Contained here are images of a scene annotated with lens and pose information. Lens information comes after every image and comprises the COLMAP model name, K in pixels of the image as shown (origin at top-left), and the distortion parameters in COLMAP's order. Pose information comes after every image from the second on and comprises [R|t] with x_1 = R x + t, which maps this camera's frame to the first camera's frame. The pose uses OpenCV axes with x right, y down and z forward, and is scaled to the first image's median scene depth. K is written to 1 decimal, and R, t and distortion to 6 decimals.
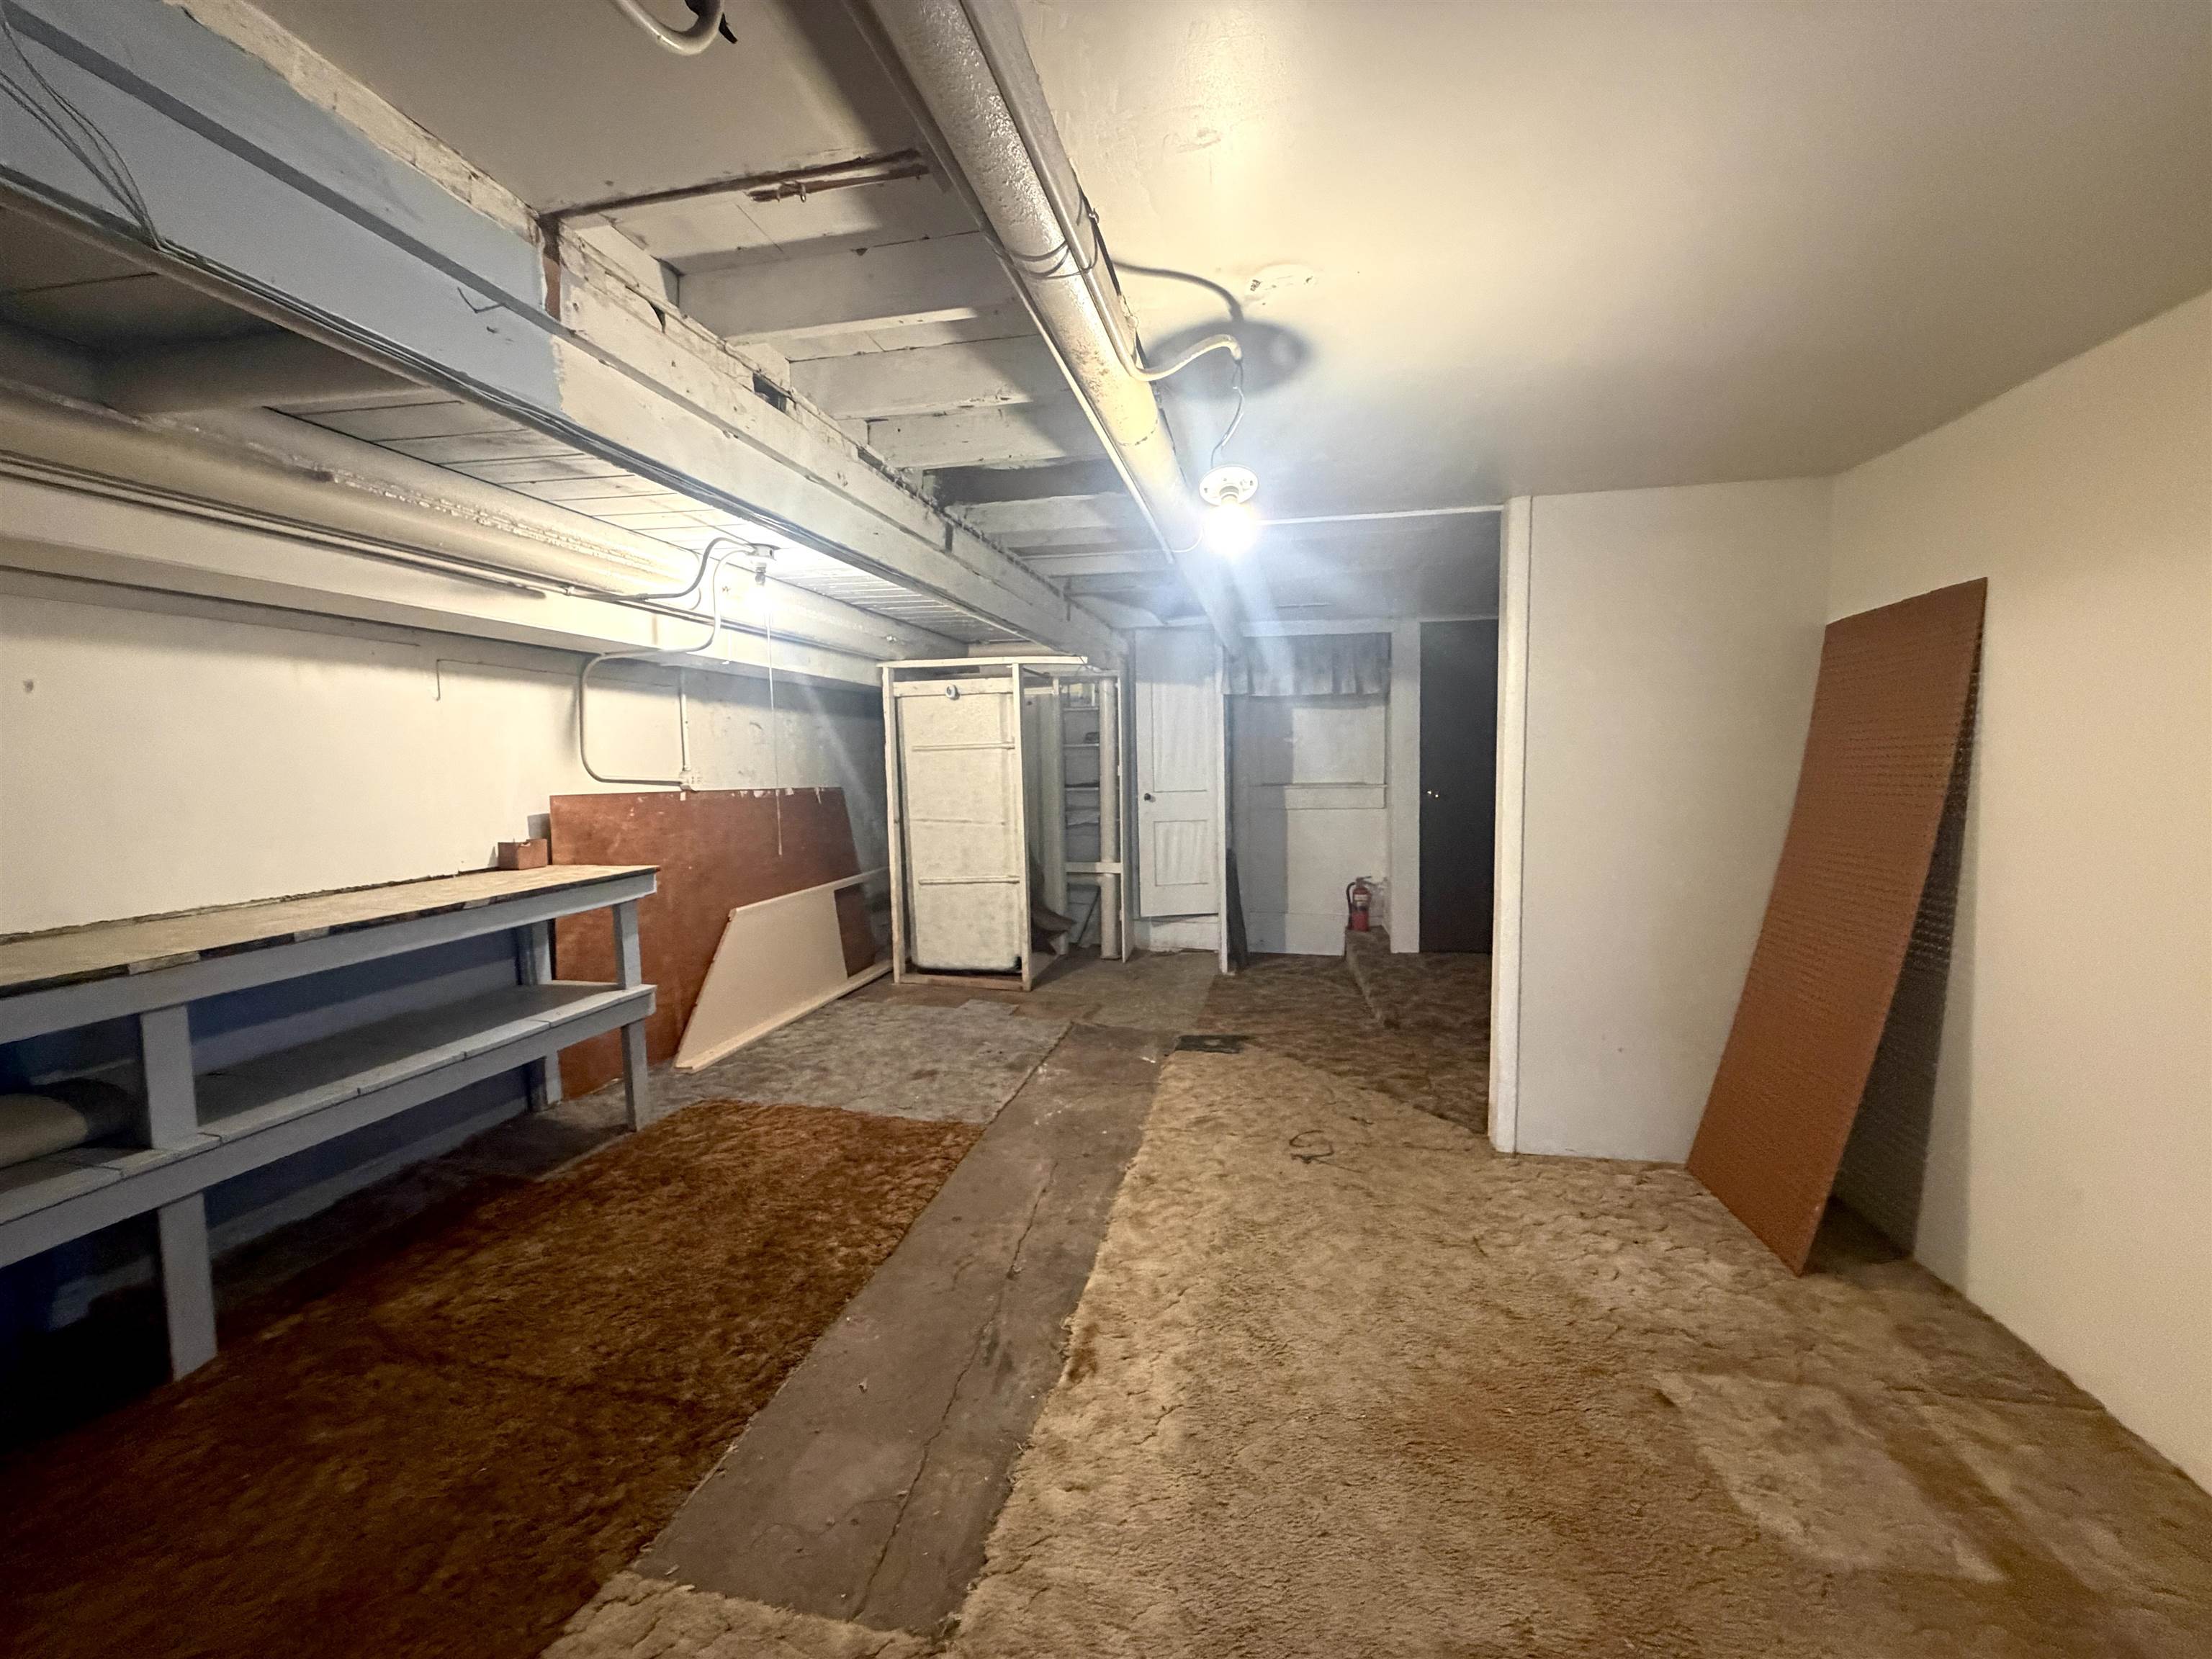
lens RADIAL K [[880.7, 0, 1109.1], [0, 880.7, 827.6], [0, 0, 1]] dist [-0.000729, 0.000308]
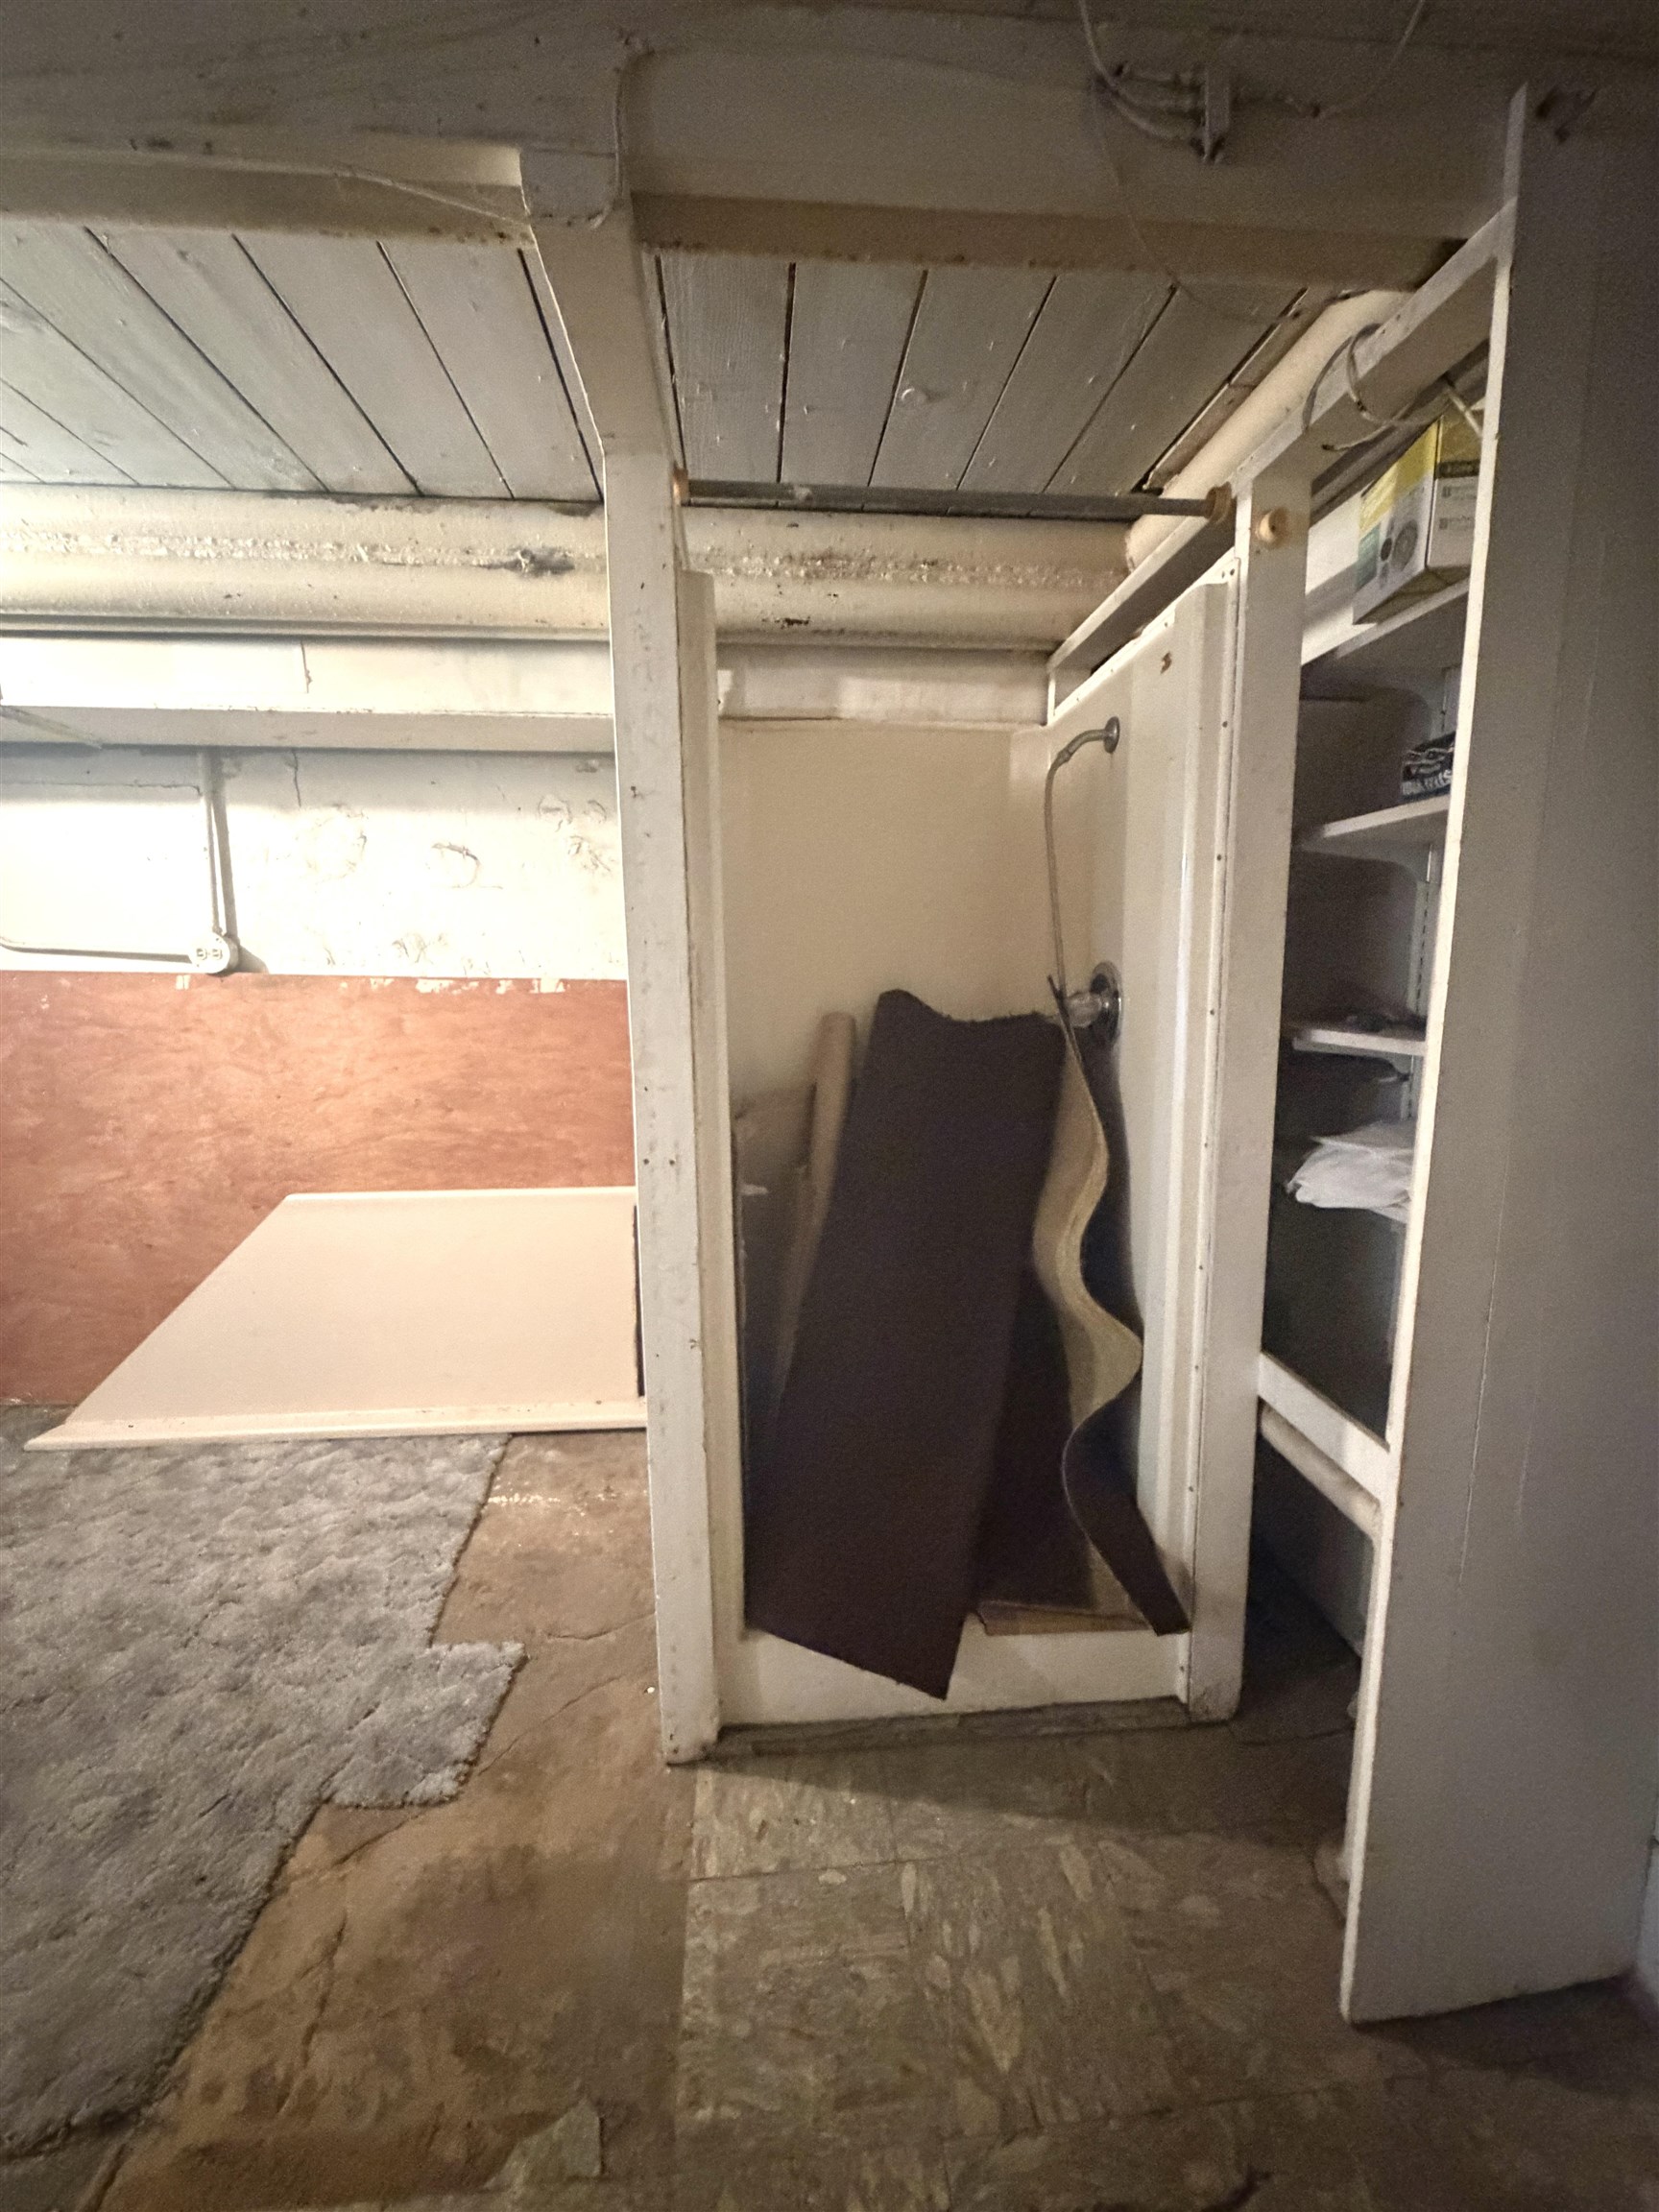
lens RADIAL K [[880.7, 0, 825.5], [0, 880.7, 1114.2], [0, 0, 1]] dist [-0.000729, 0.000308]
pose [[0.273523, 0.193273, -0.942248, 0.212990], [-0.077768, 0.980841, 0.178615, -0.100116], [0.958717, 0.024421, 0.283313, 1.453372]]
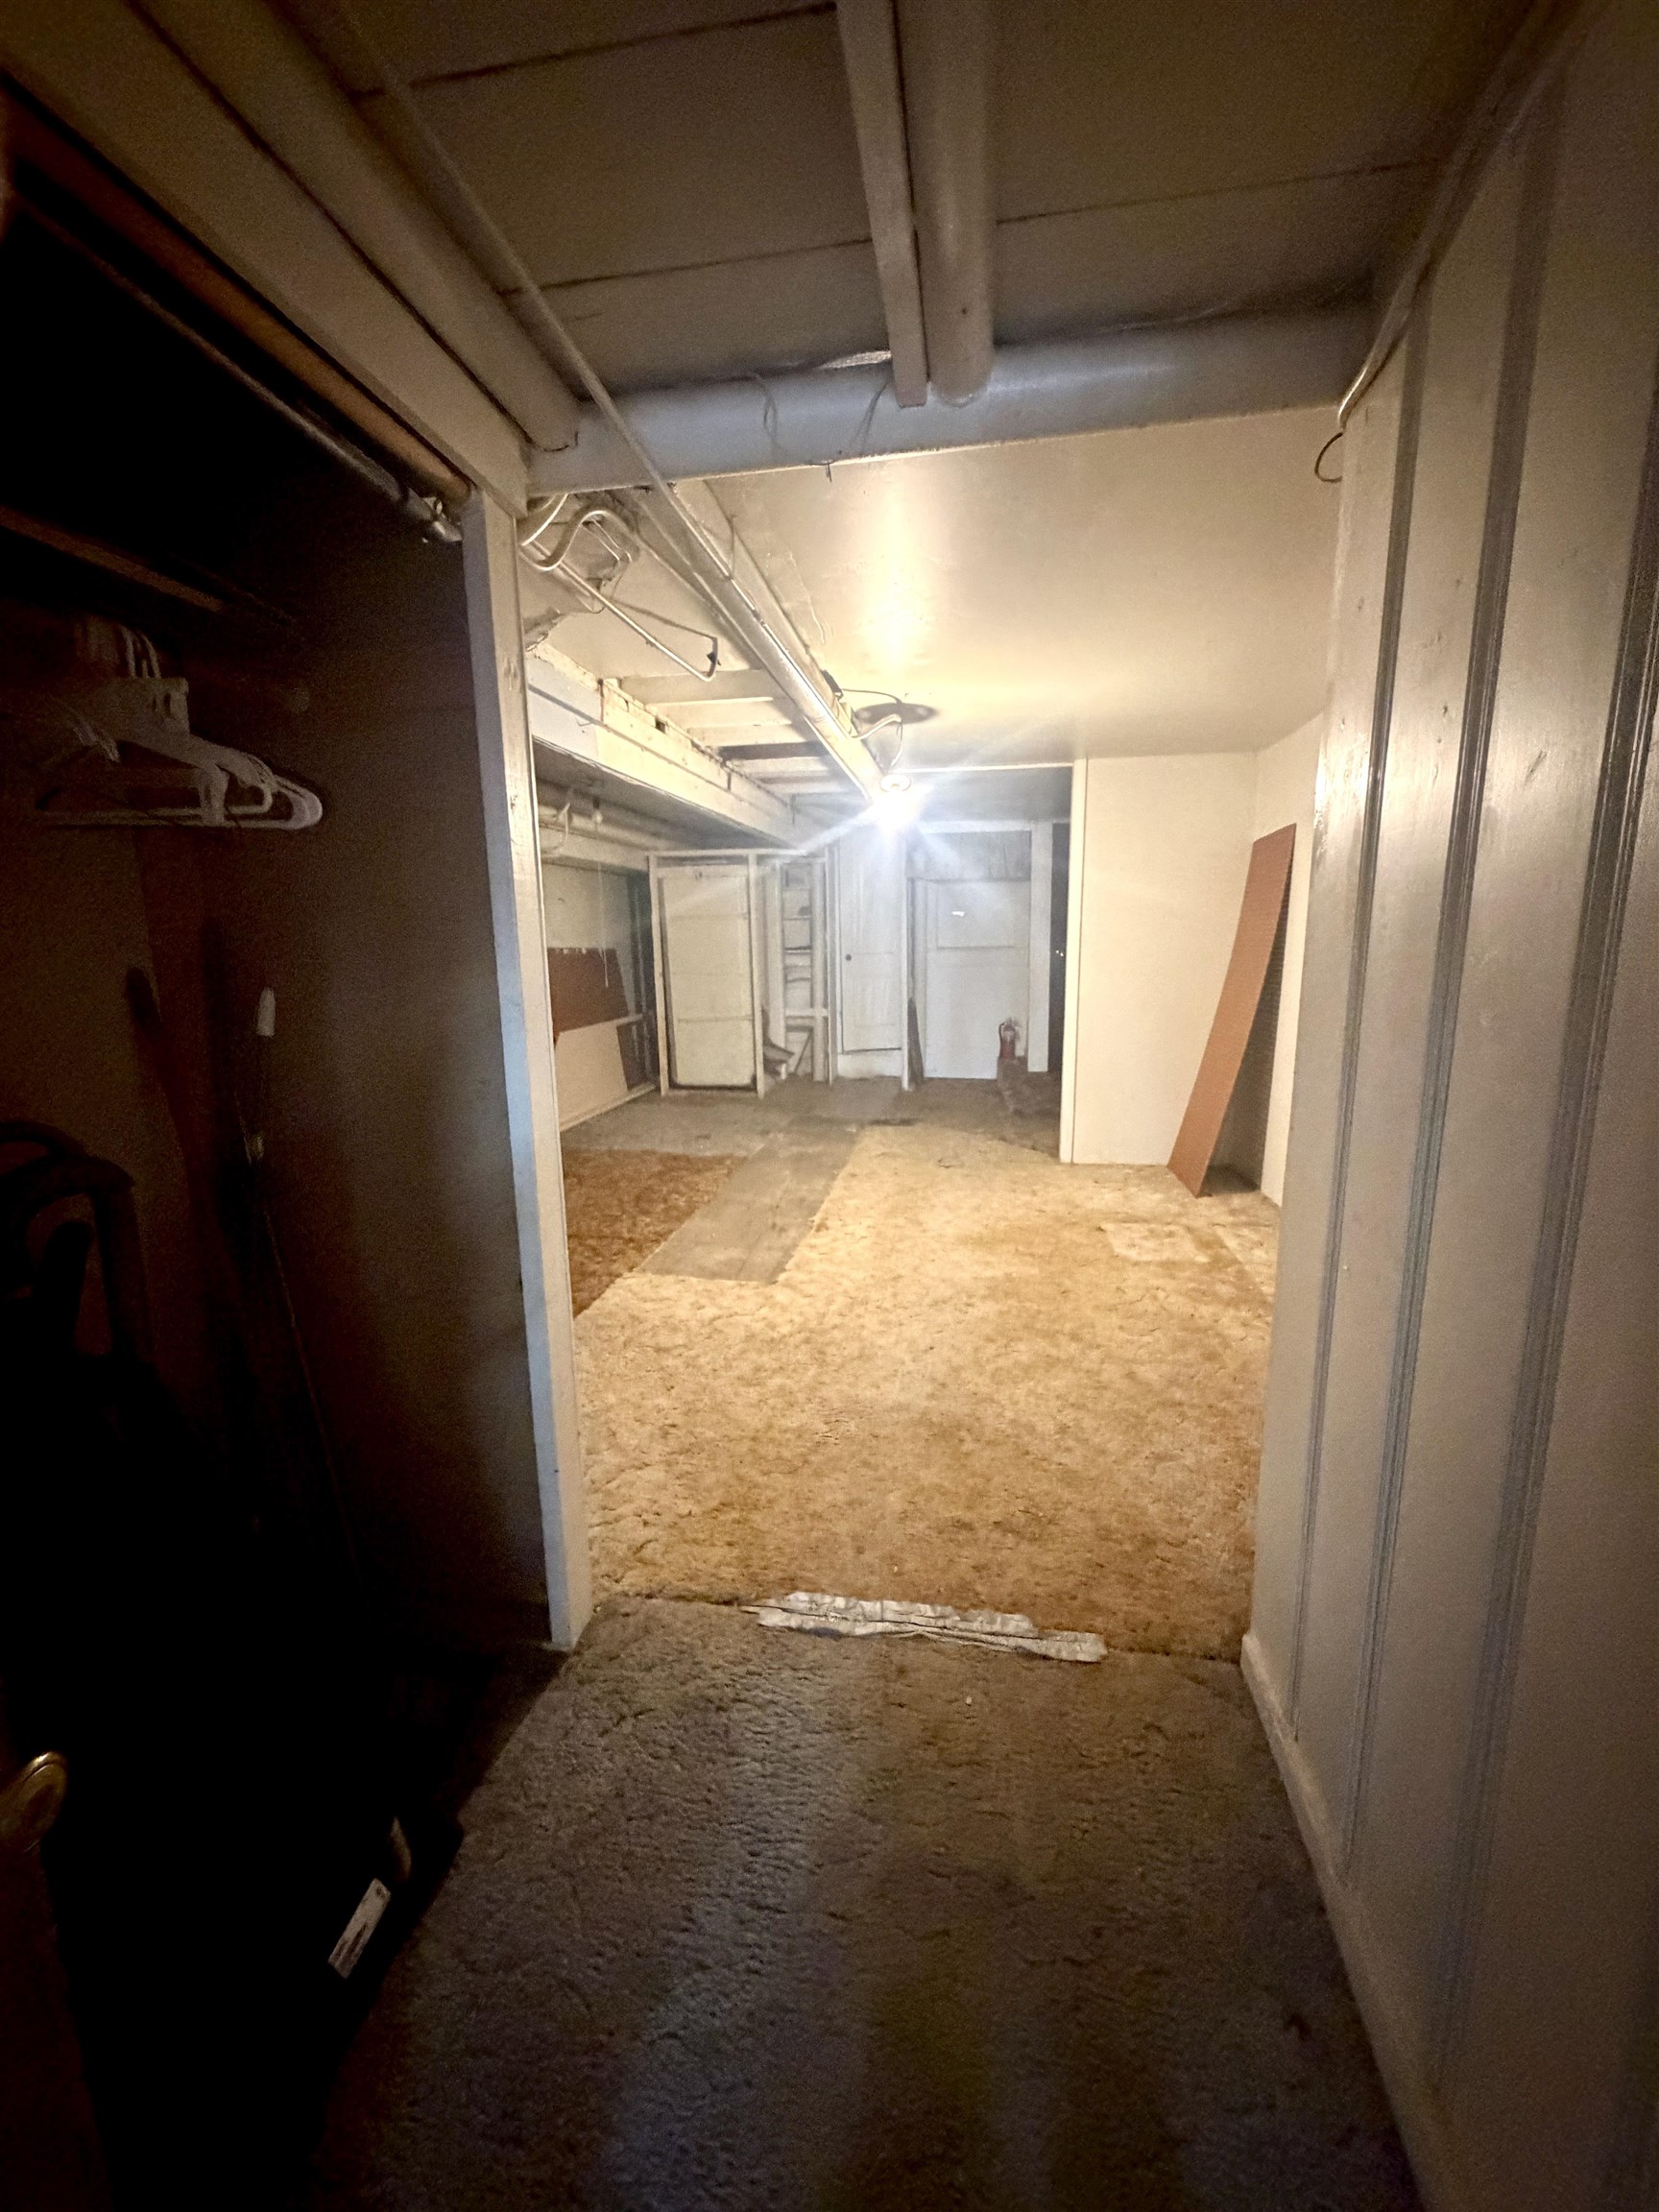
lens RADIAL K [[880.7, 0, 834.9], [0, 880.7, 1101.7], [0, 0, 1]] dist [-0.000729, 0.000308]
pose [[0.999418, -0.004754, 0.033783, -0.035980], [0.001110, 0.994250, 0.107082, 0.062349], [-0.034097, -0.106982, 0.993676, -0.523778]]
